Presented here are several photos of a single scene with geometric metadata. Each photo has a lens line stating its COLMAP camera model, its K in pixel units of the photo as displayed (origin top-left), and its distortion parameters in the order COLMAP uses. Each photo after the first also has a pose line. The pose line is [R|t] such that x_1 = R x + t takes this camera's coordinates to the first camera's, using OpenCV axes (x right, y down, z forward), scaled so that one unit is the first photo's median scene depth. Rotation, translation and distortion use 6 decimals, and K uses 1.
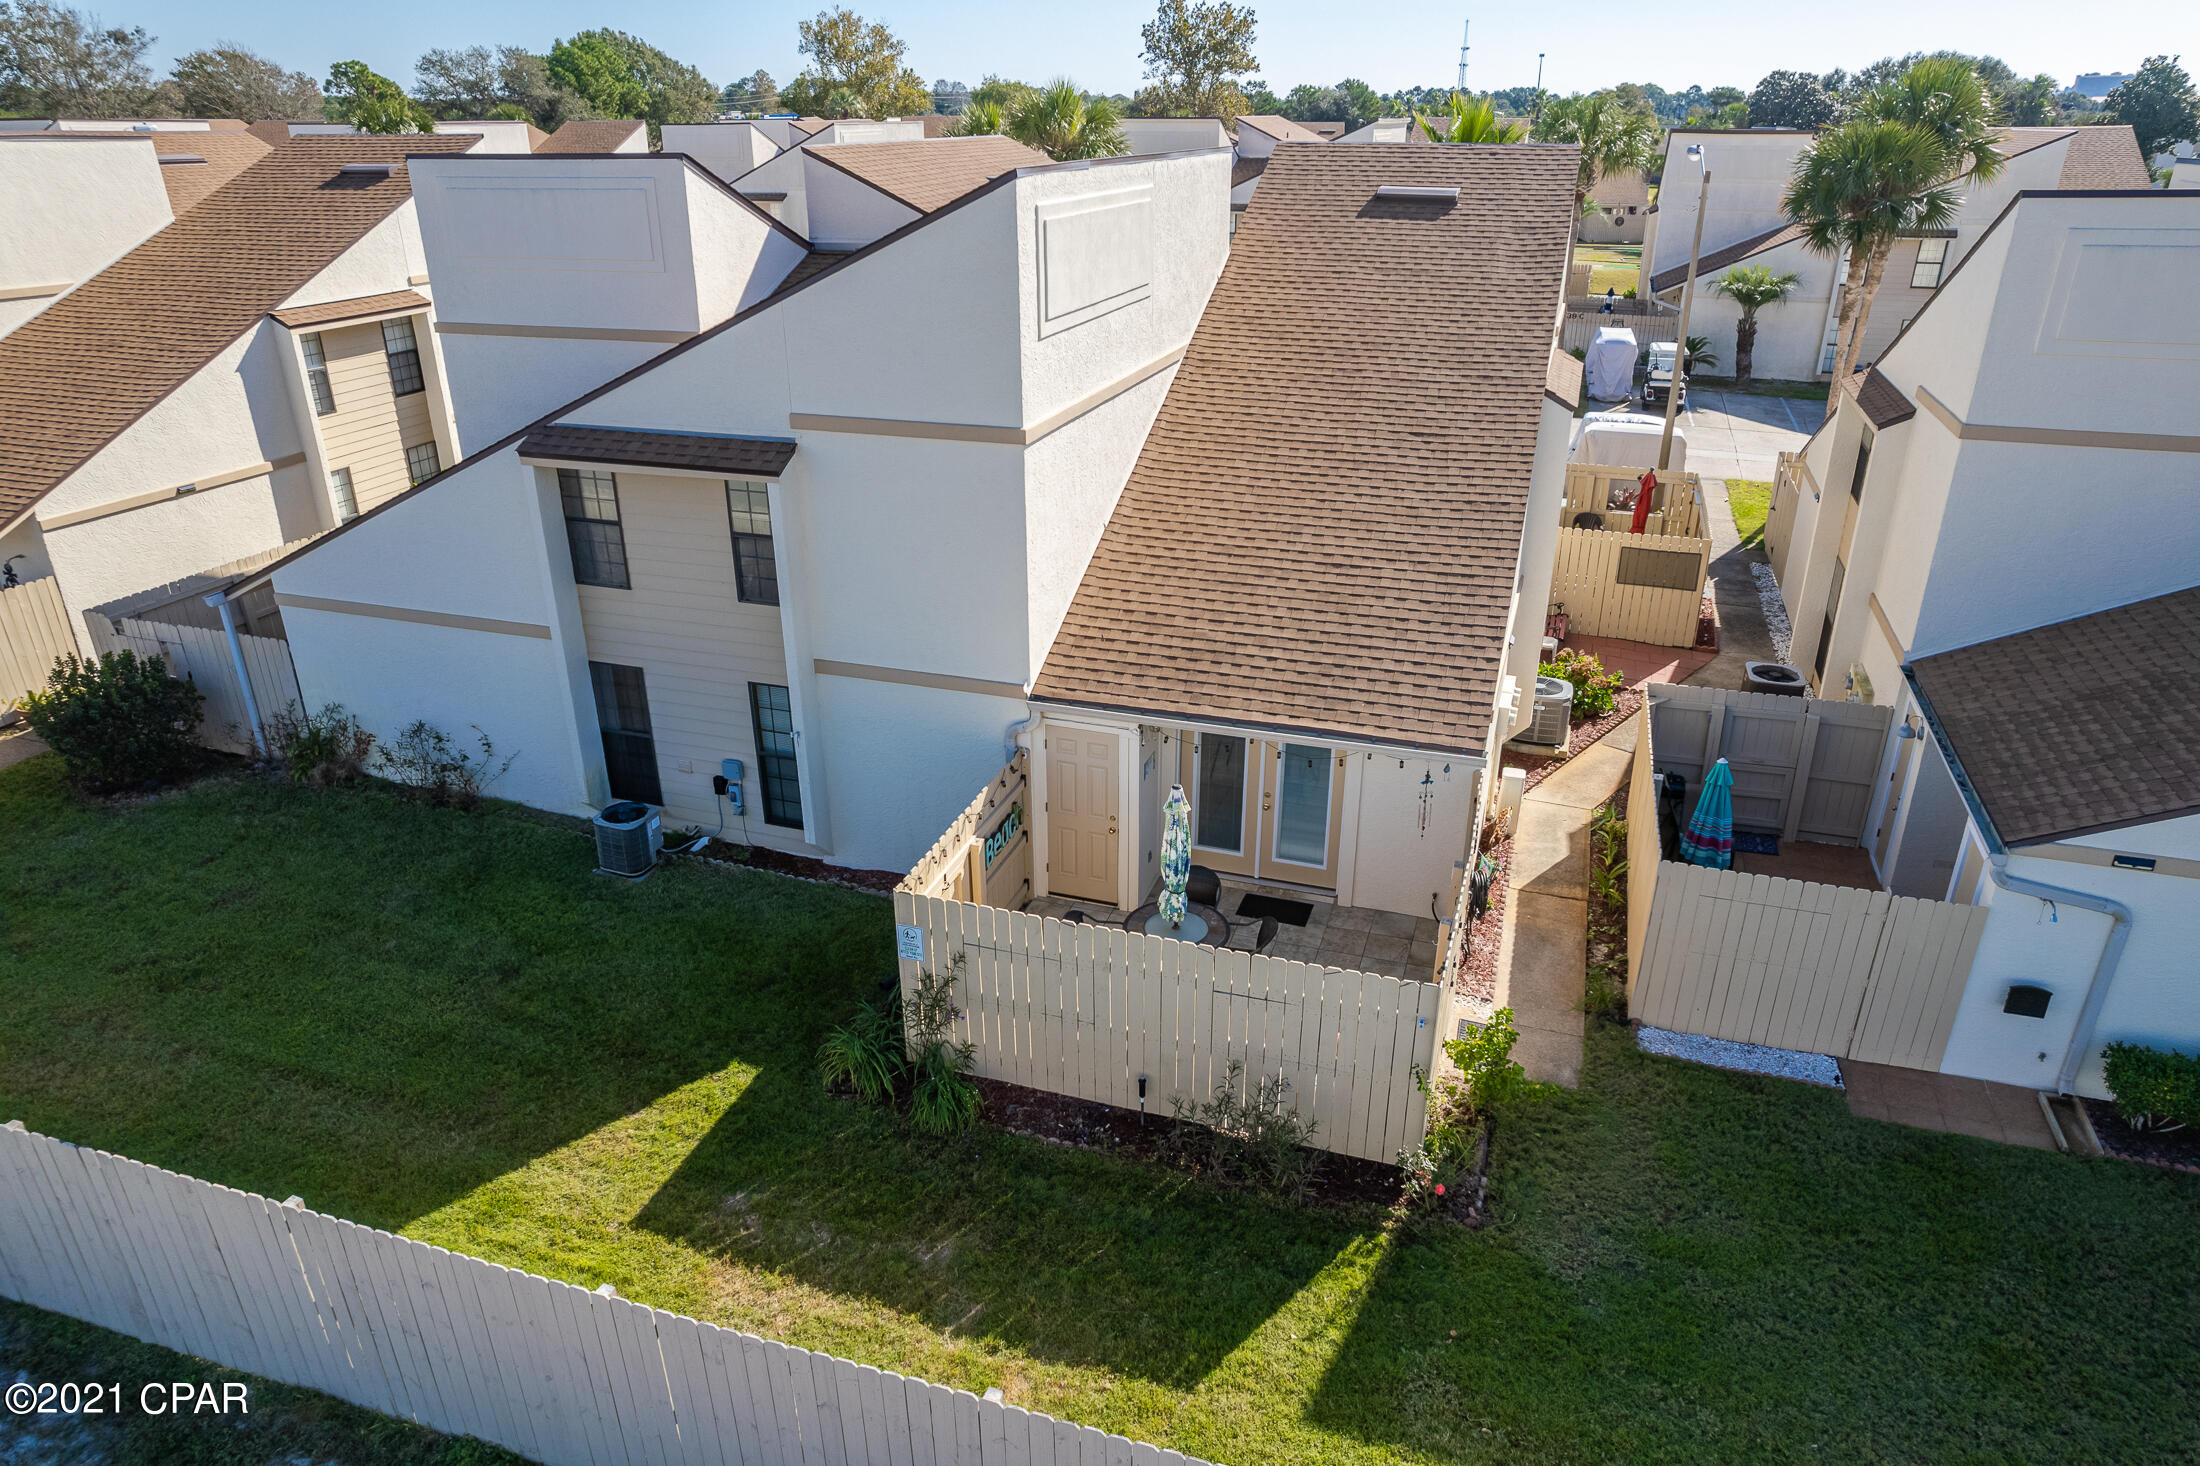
lens RADIAL K [[1406.4, 0, 1110.4], [0, 1406.4, 759.2], [0, 0, 1]] dist [-0.076646, 0.069216]
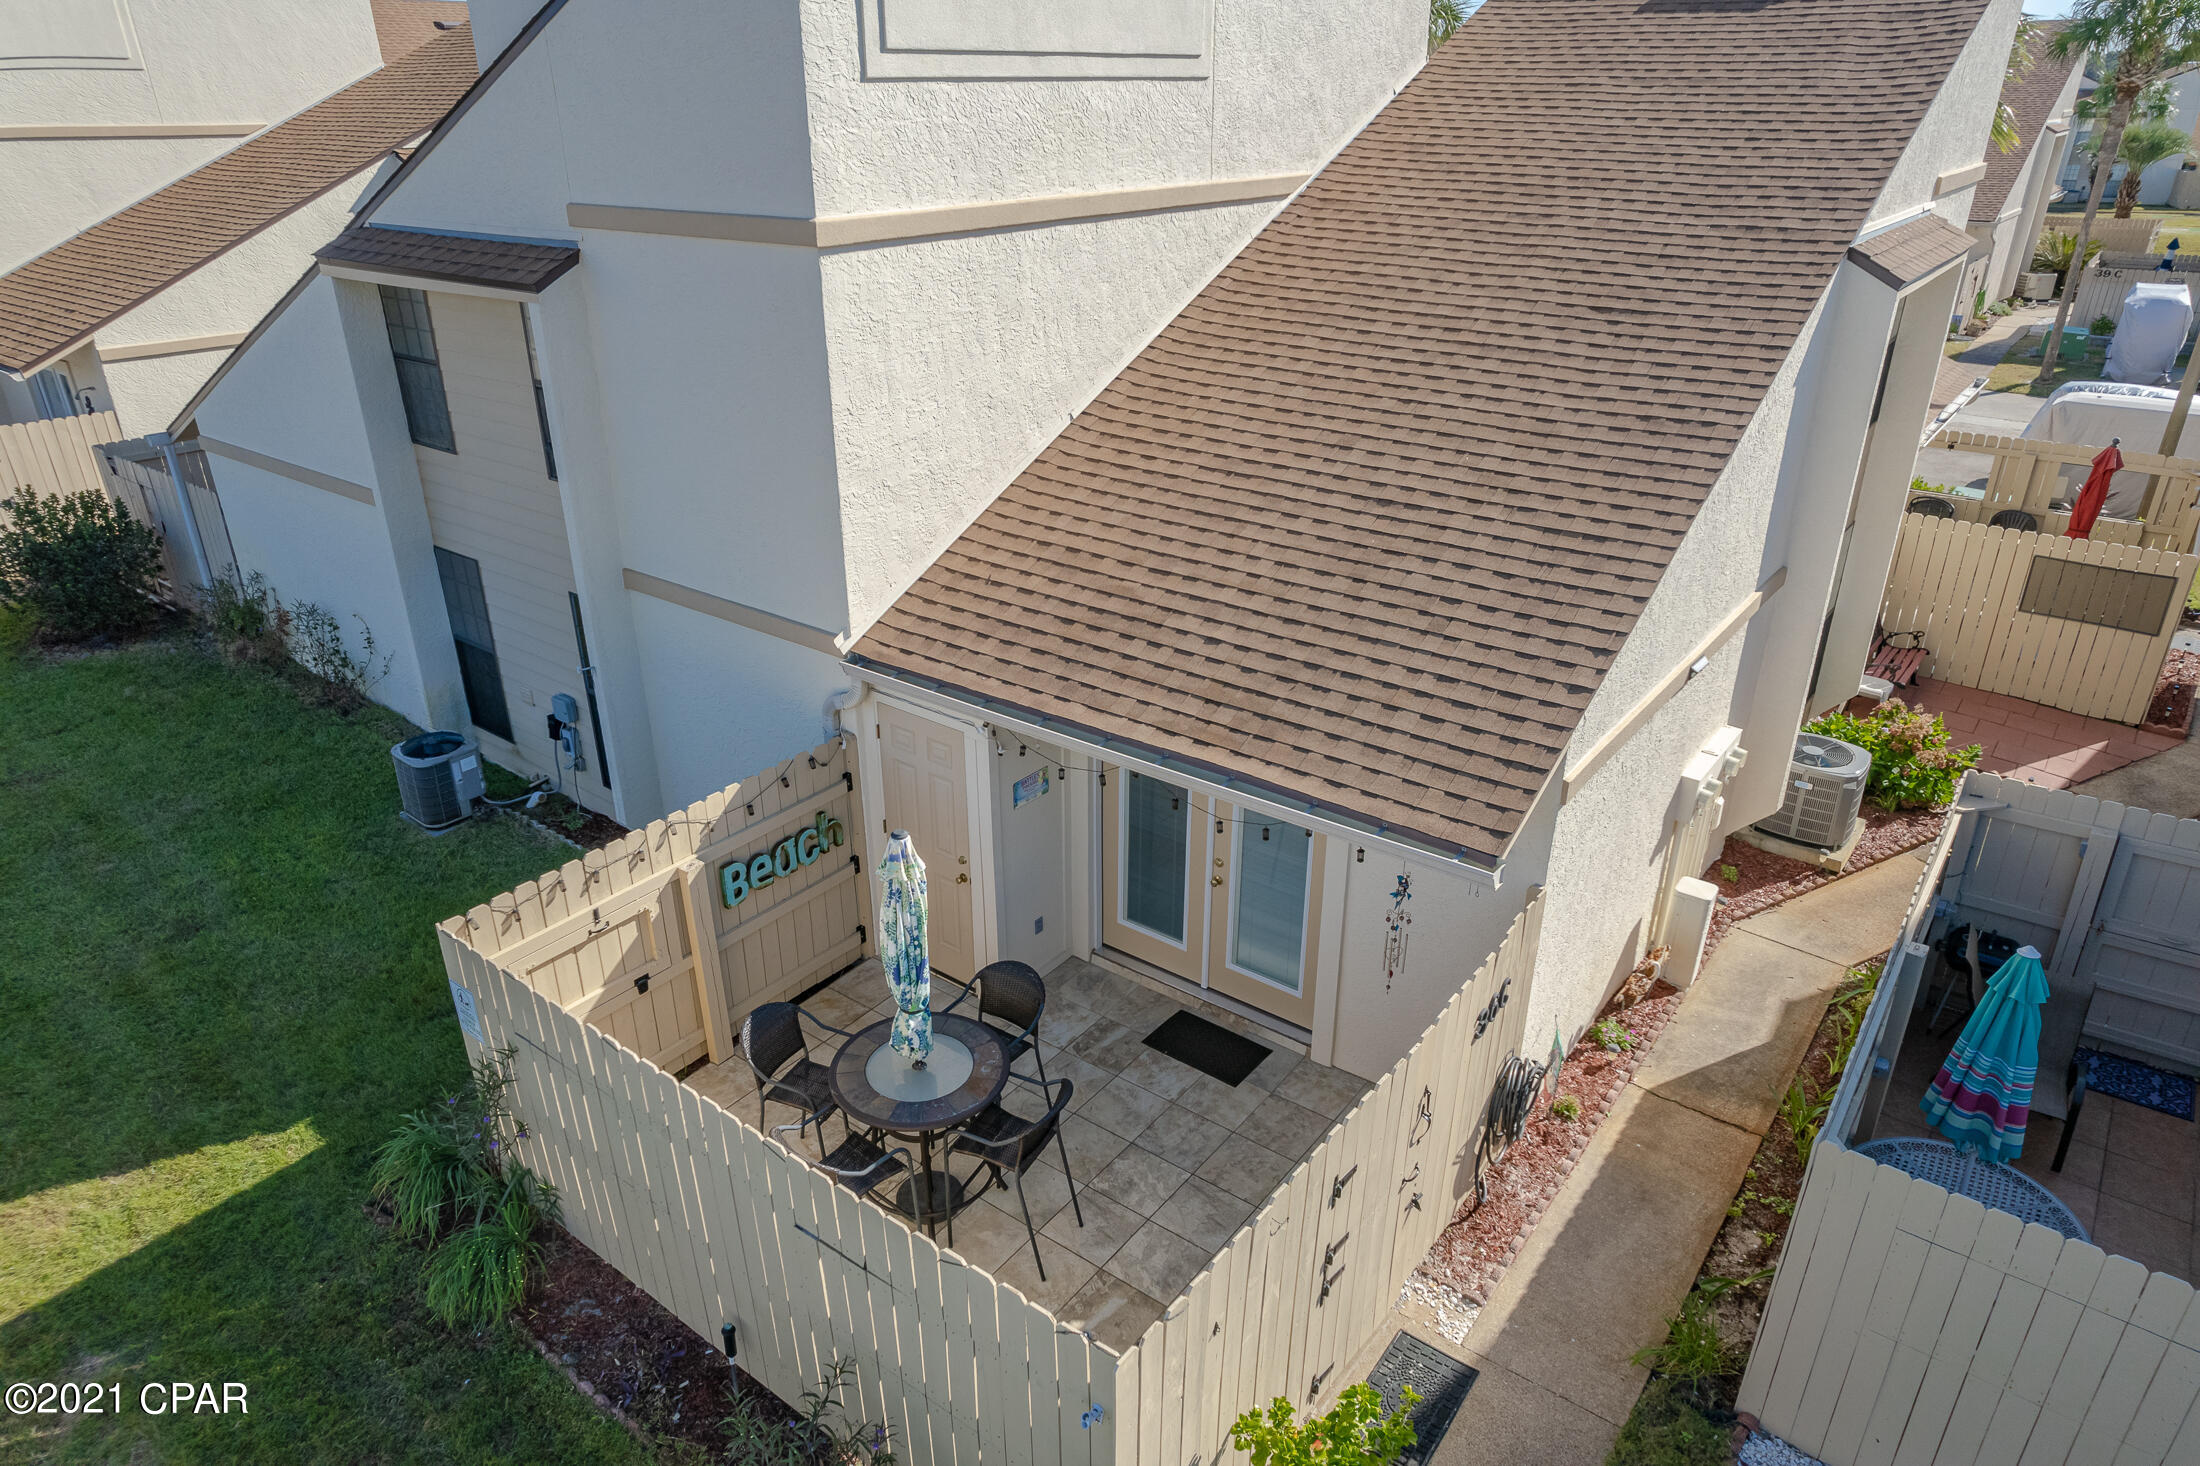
lens RADIAL K [[1406.4, 0, 1110.4], [0, 1406.4, 759.2], [0, 0, 1]] dist [-0.076646, 0.069216]
pose [[0.946631, 0.142882, -0.288920, 0.242298], [-0.137689, 0.989734, 0.038331, -0.037174], [0.291430, 0.003496, 0.956586, 0.401294]]
